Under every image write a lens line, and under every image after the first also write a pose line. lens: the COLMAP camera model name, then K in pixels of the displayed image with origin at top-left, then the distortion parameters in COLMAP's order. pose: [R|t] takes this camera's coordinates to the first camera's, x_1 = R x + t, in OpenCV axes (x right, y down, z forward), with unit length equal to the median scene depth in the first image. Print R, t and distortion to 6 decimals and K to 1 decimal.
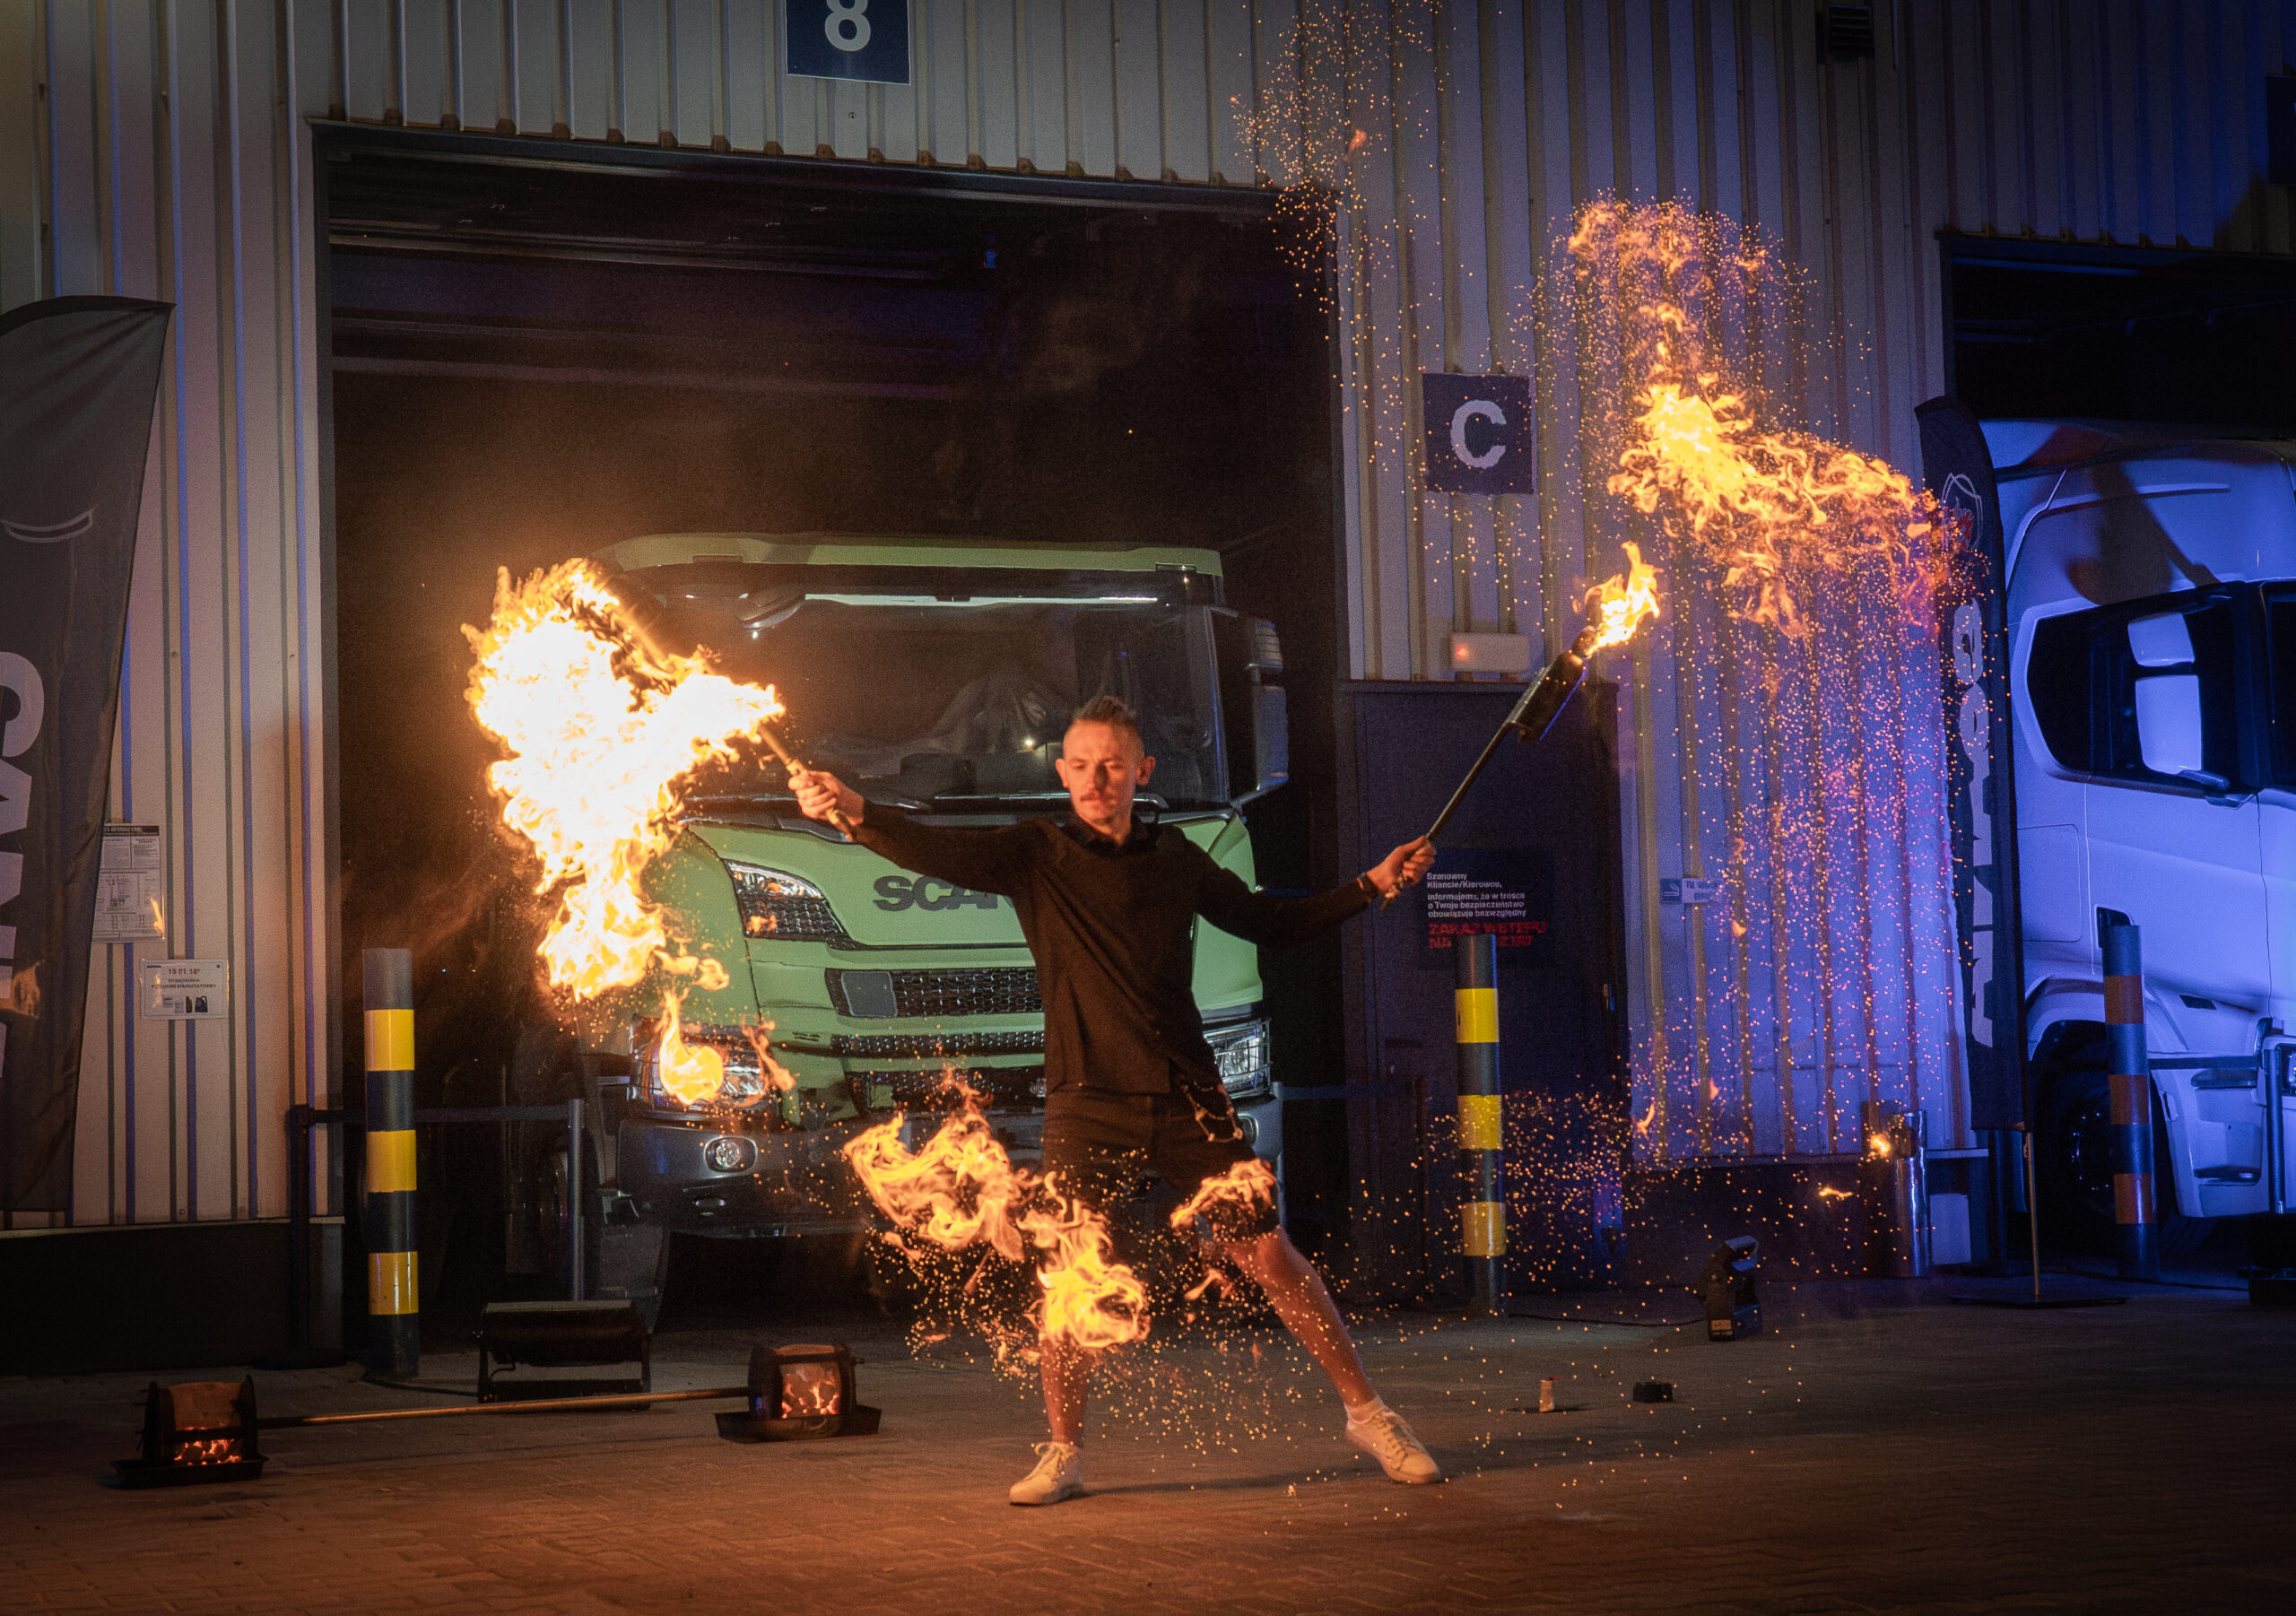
lens RADIAL K [[3865.3, 0, 1190.7], [0, 3865.3, 878.9], [0, 0, 1]] dist [0.121584, 0.000000]
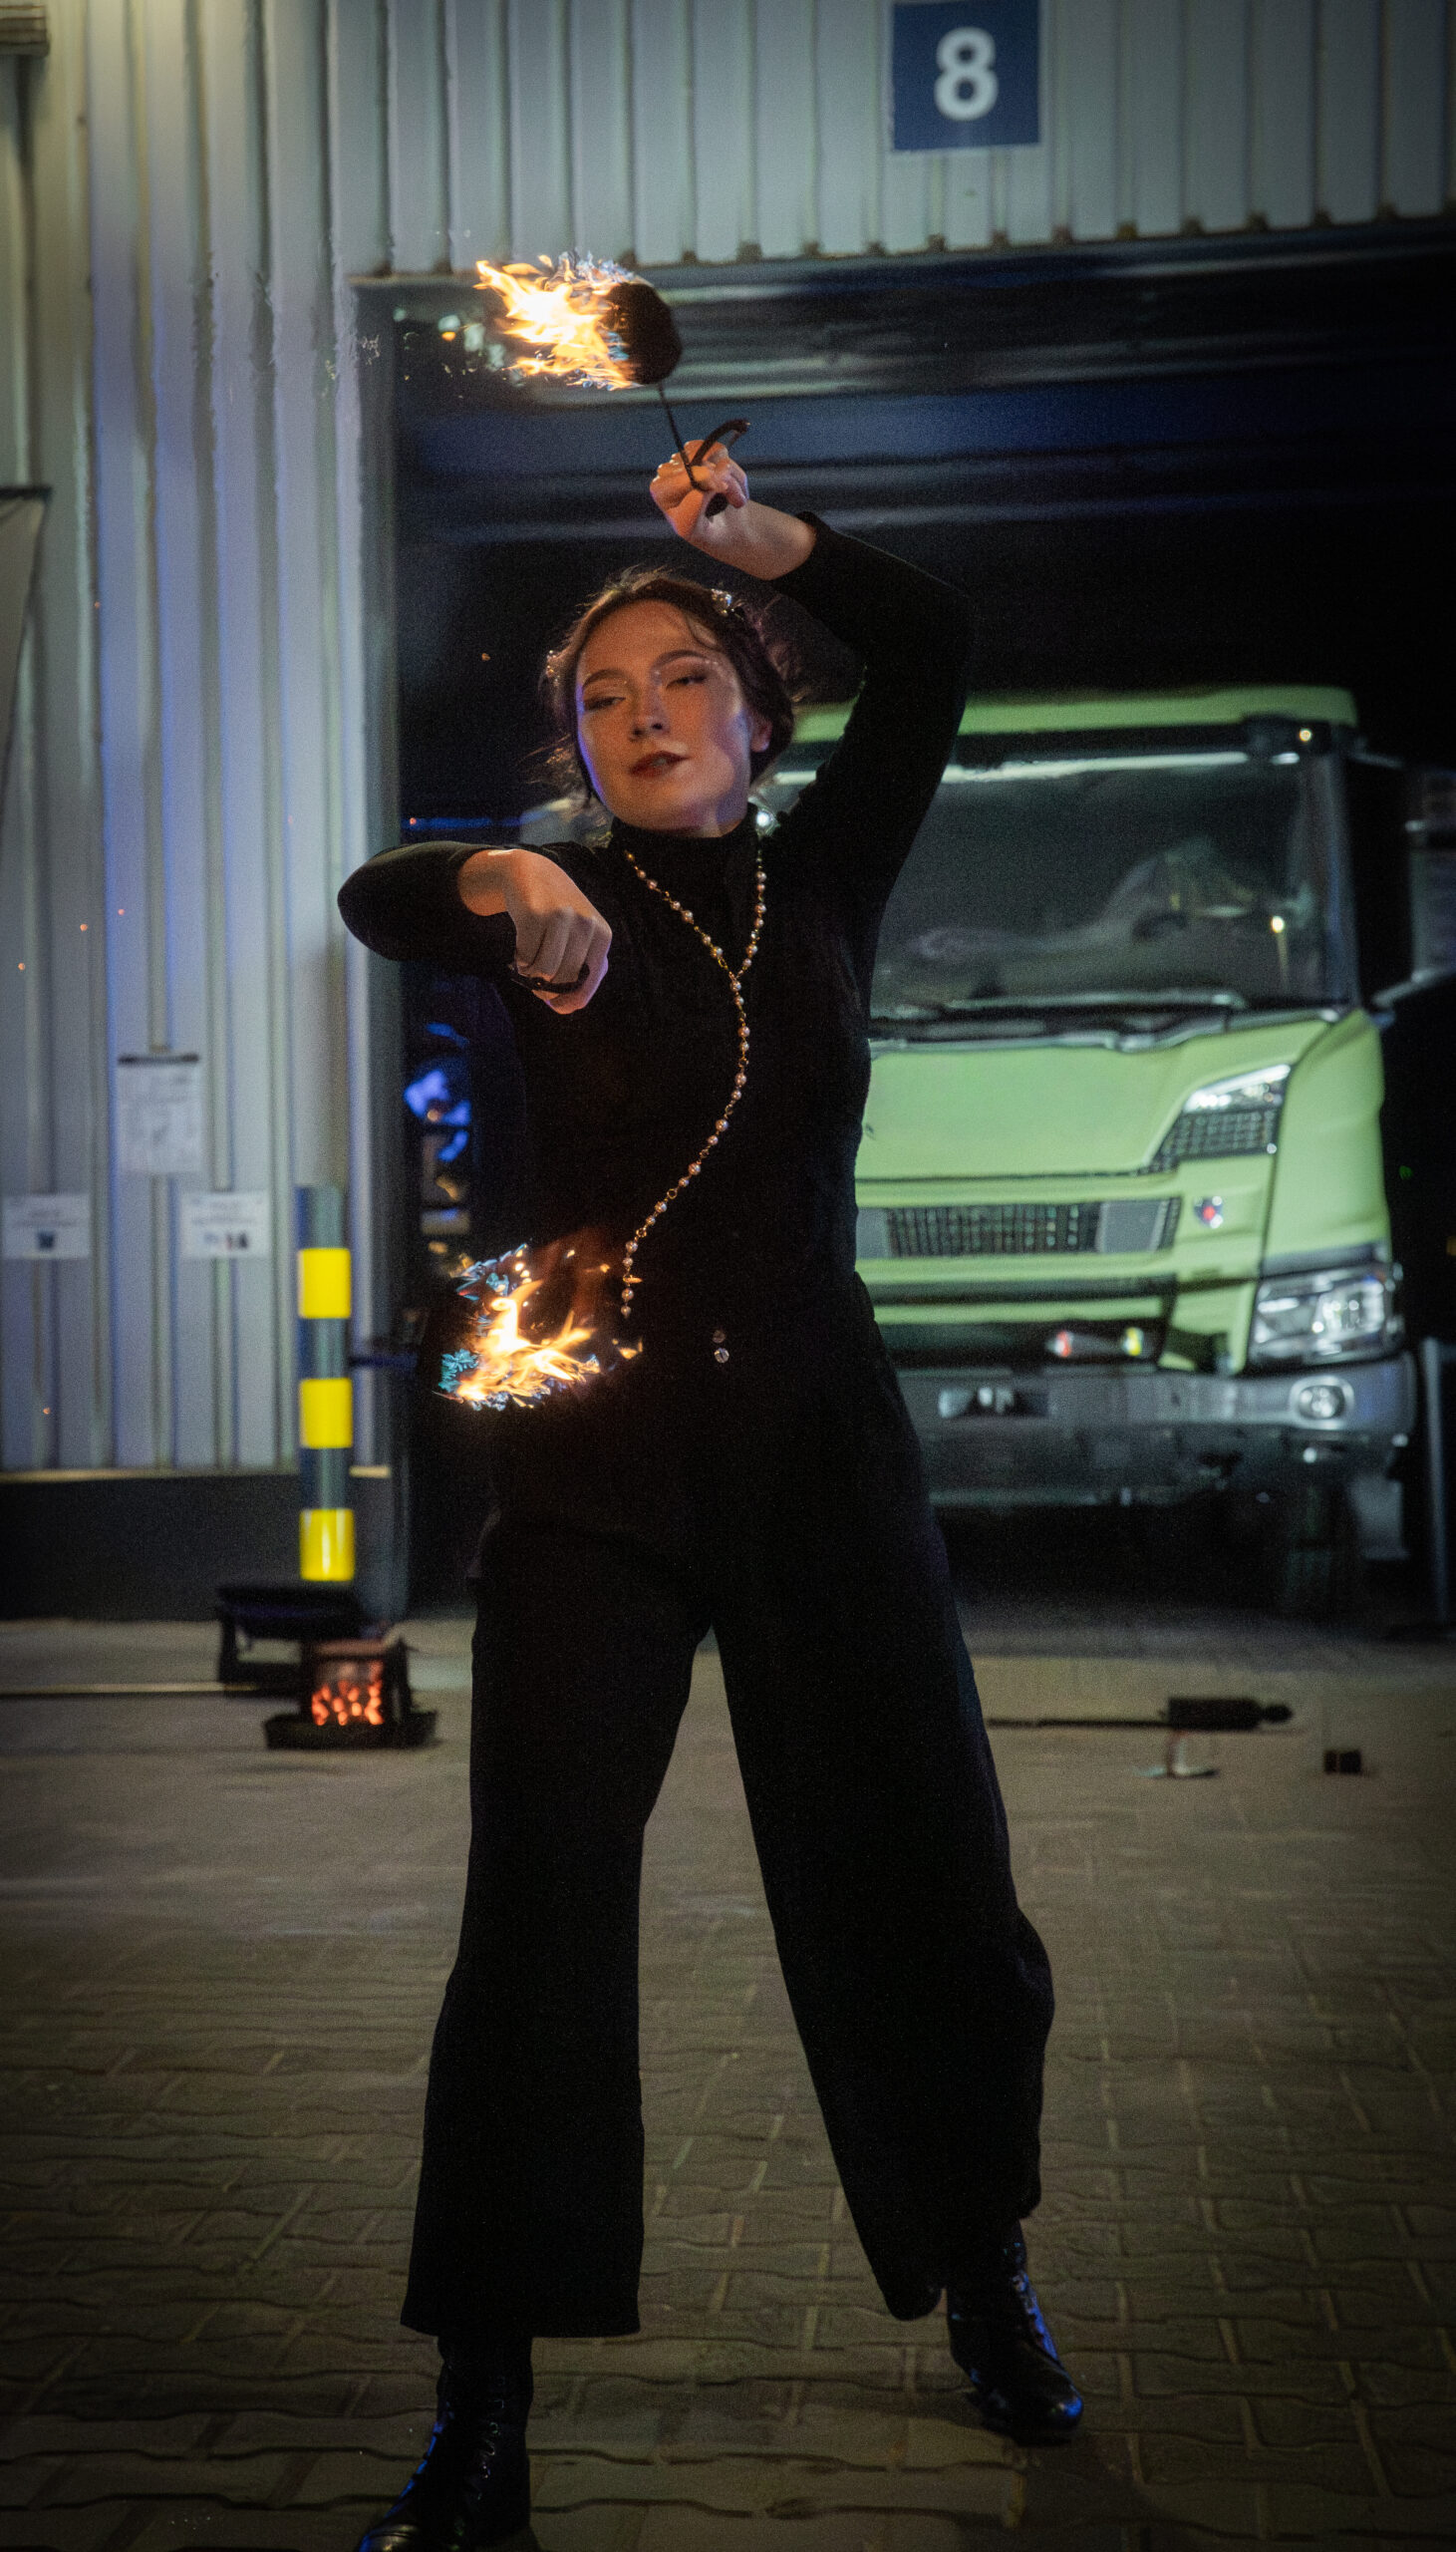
lens RADIAL K [[4194.1, 0, 741.5], [0, 4194.1, 1289.7], [0, 0, 1]] dist [0.163101, 0.000000]
pose [[0.869126, 0.010841, -0.494473, 0.348461], [0.020497, 0.998111, 0.057910, -0.012582], [0.494167, -0.060466, 0.867262, 0.164007]]
